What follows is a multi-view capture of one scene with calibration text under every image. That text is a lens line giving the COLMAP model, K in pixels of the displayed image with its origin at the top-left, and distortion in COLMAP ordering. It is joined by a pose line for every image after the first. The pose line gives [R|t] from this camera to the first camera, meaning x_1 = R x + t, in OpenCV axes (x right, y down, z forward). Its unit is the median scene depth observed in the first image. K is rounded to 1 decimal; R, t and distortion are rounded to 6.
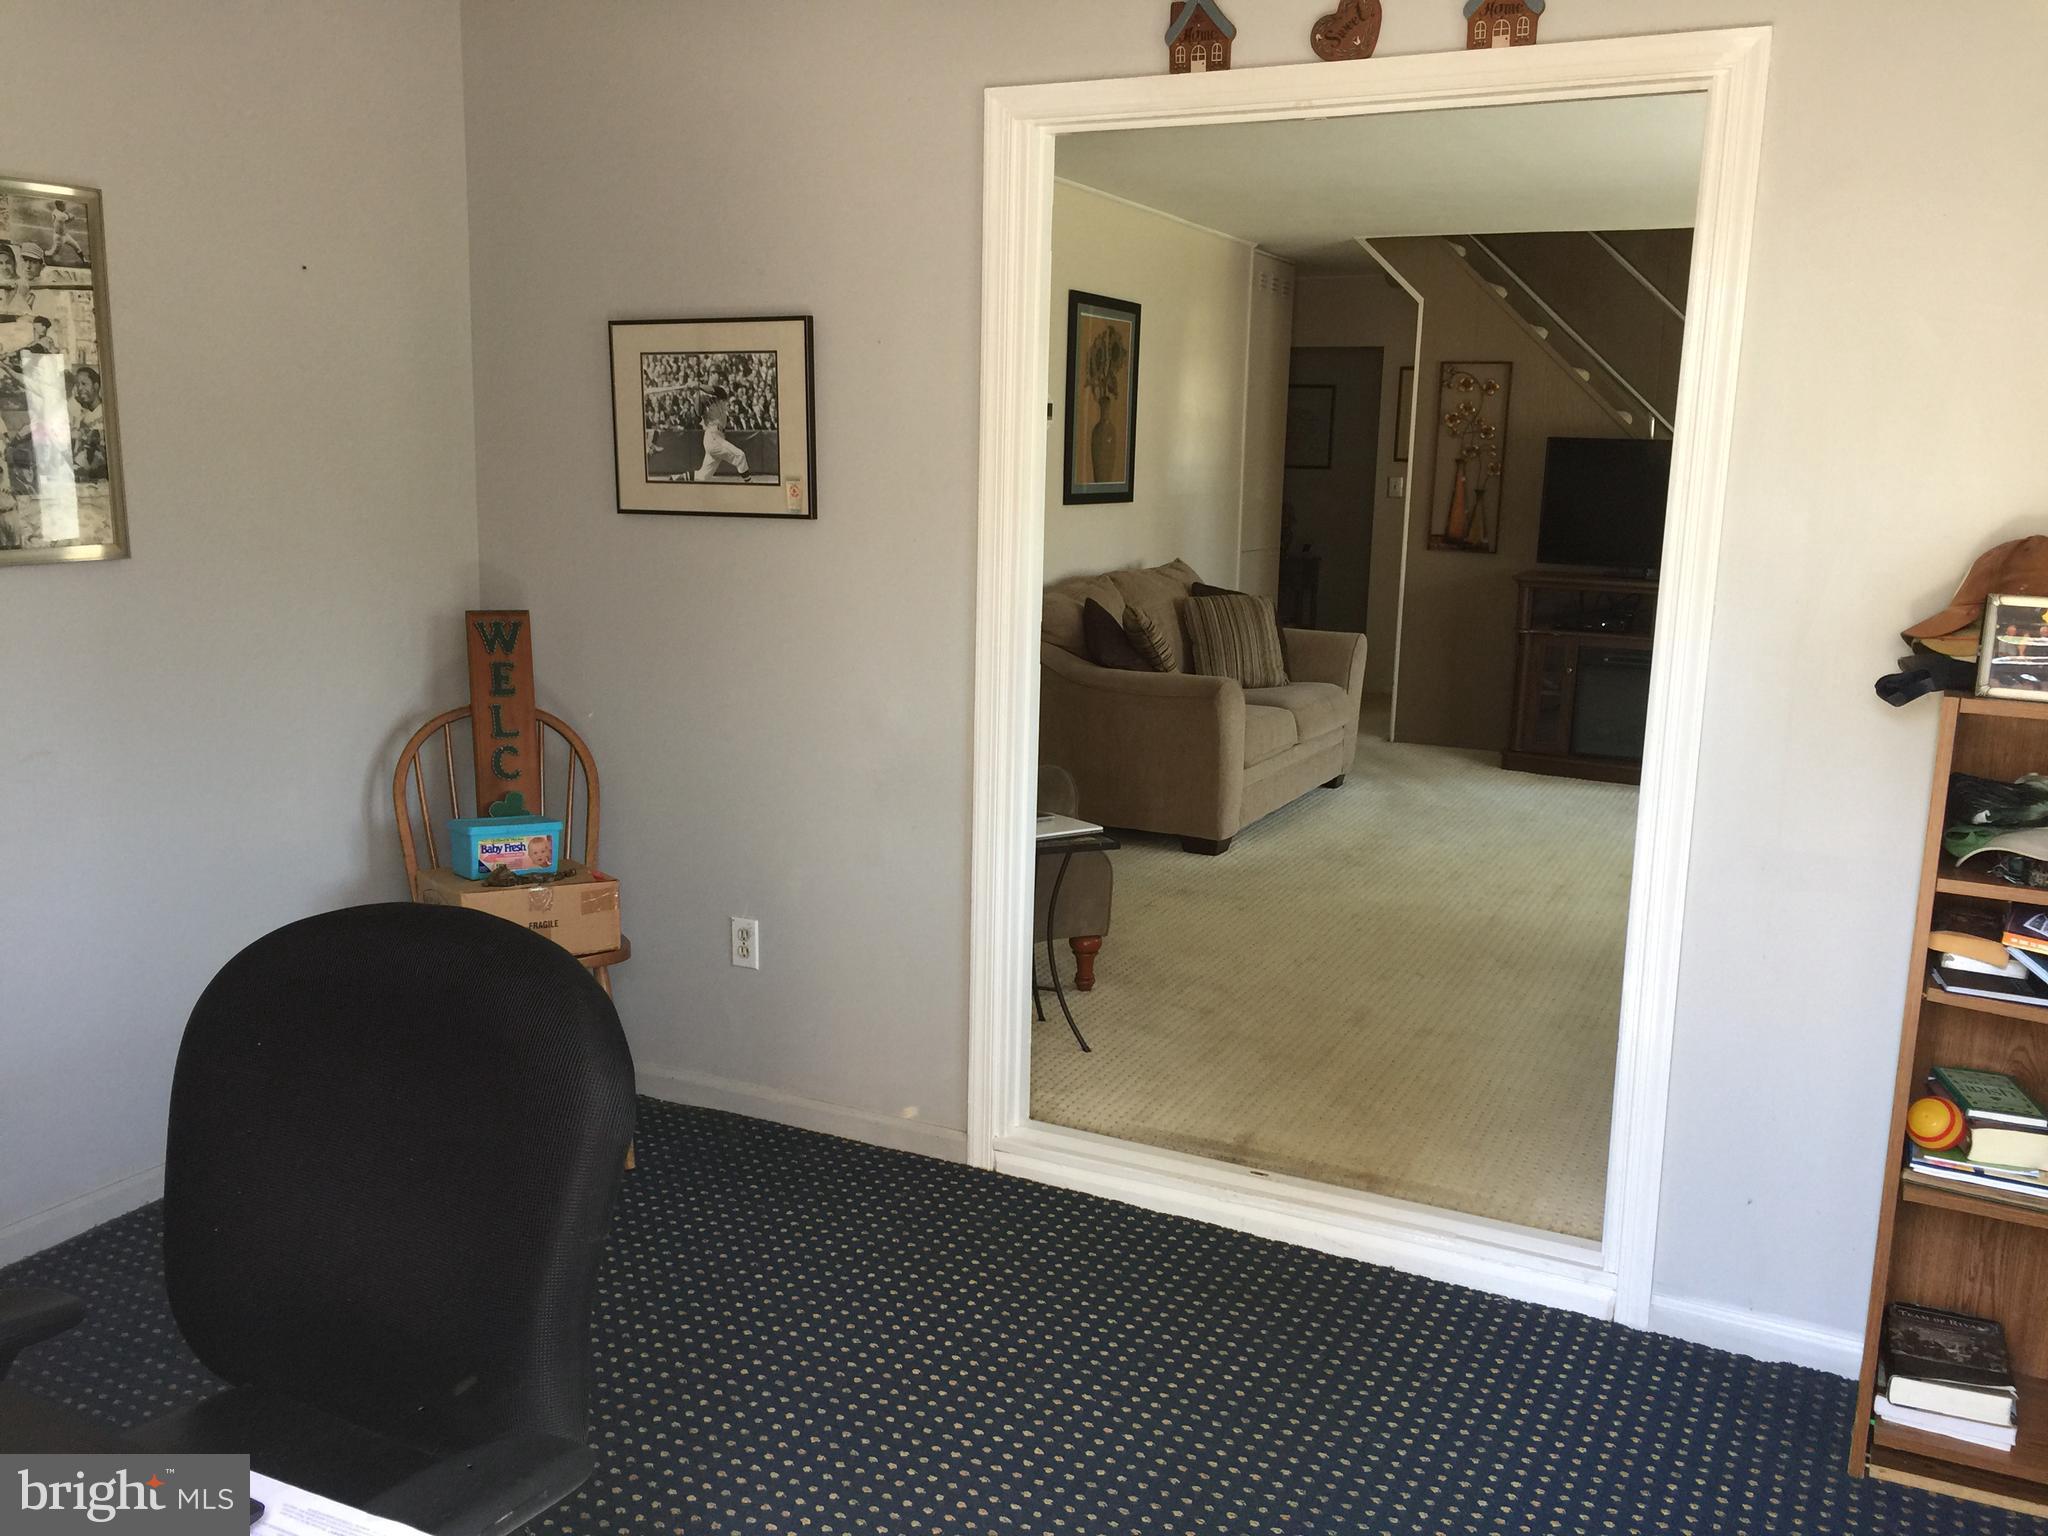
lens RADIAL K [[1769.7, 0, 1020.6], [0, 1769.7, 742.1], [0, 0, 1]] dist [0.091384, -0.097149]
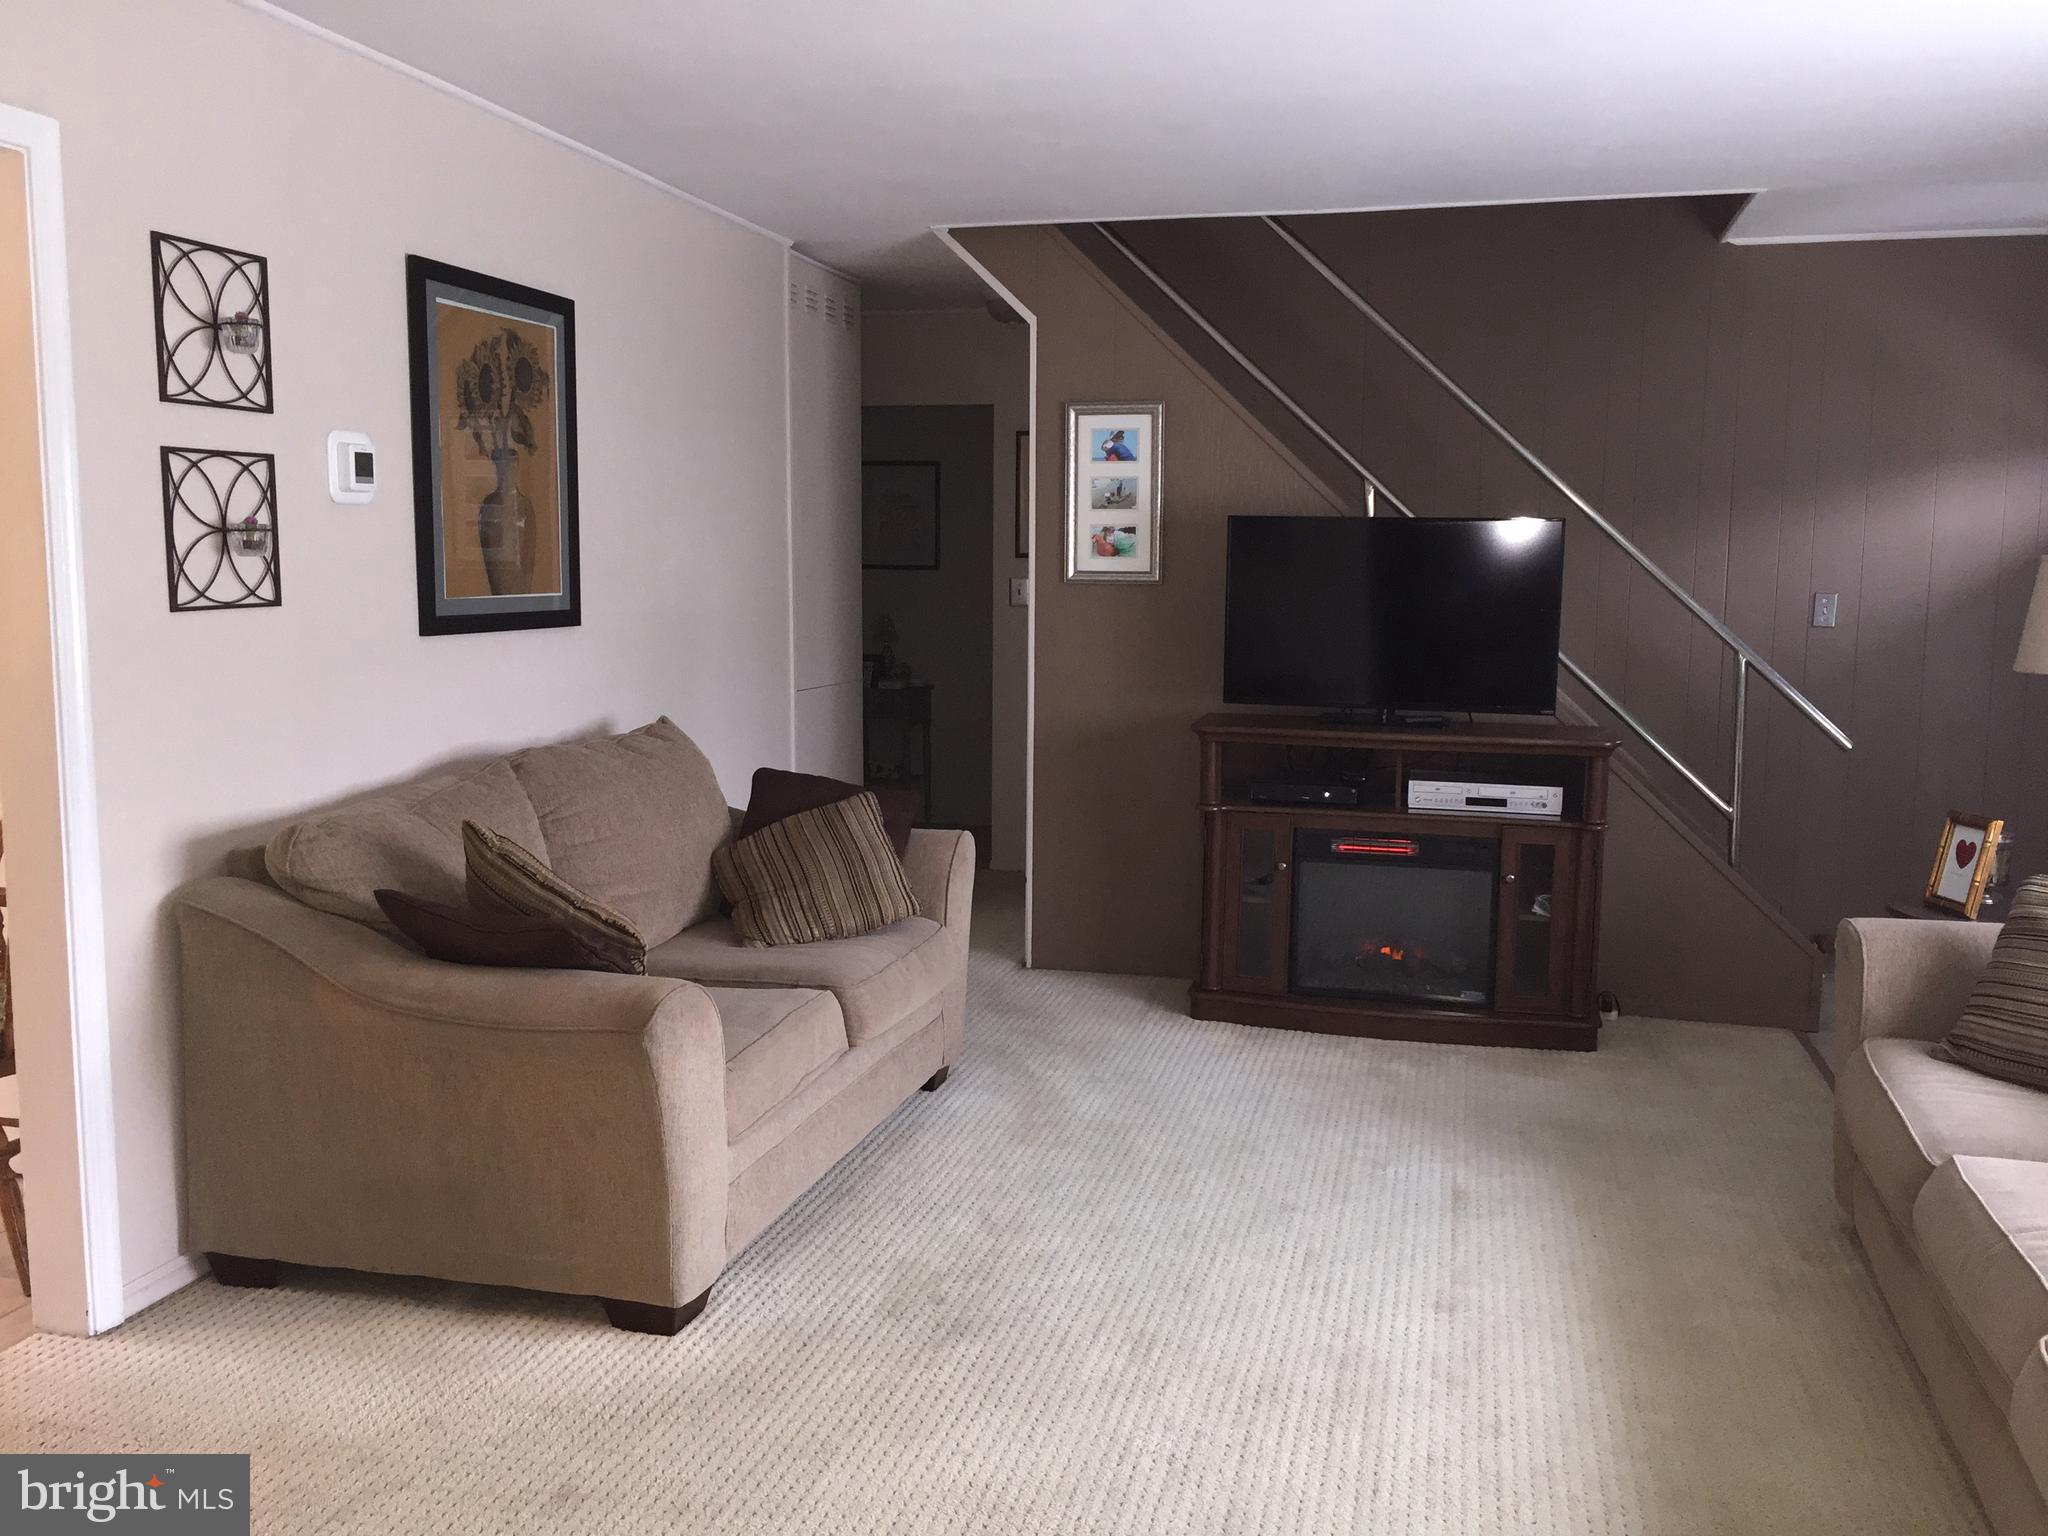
lens RADIAL K [[1769.7, 0, 1020.6], [0, 1769.7, 742.1], [0, 0, 1]] dist [0.091384, -0.097149]
pose [[0.980967, -0.040376, 0.189932, 0.093294], [0.051768, 0.997121, -0.055405, -0.054977], [-0.187148, 0.064182, 0.980233, 0.382645]]
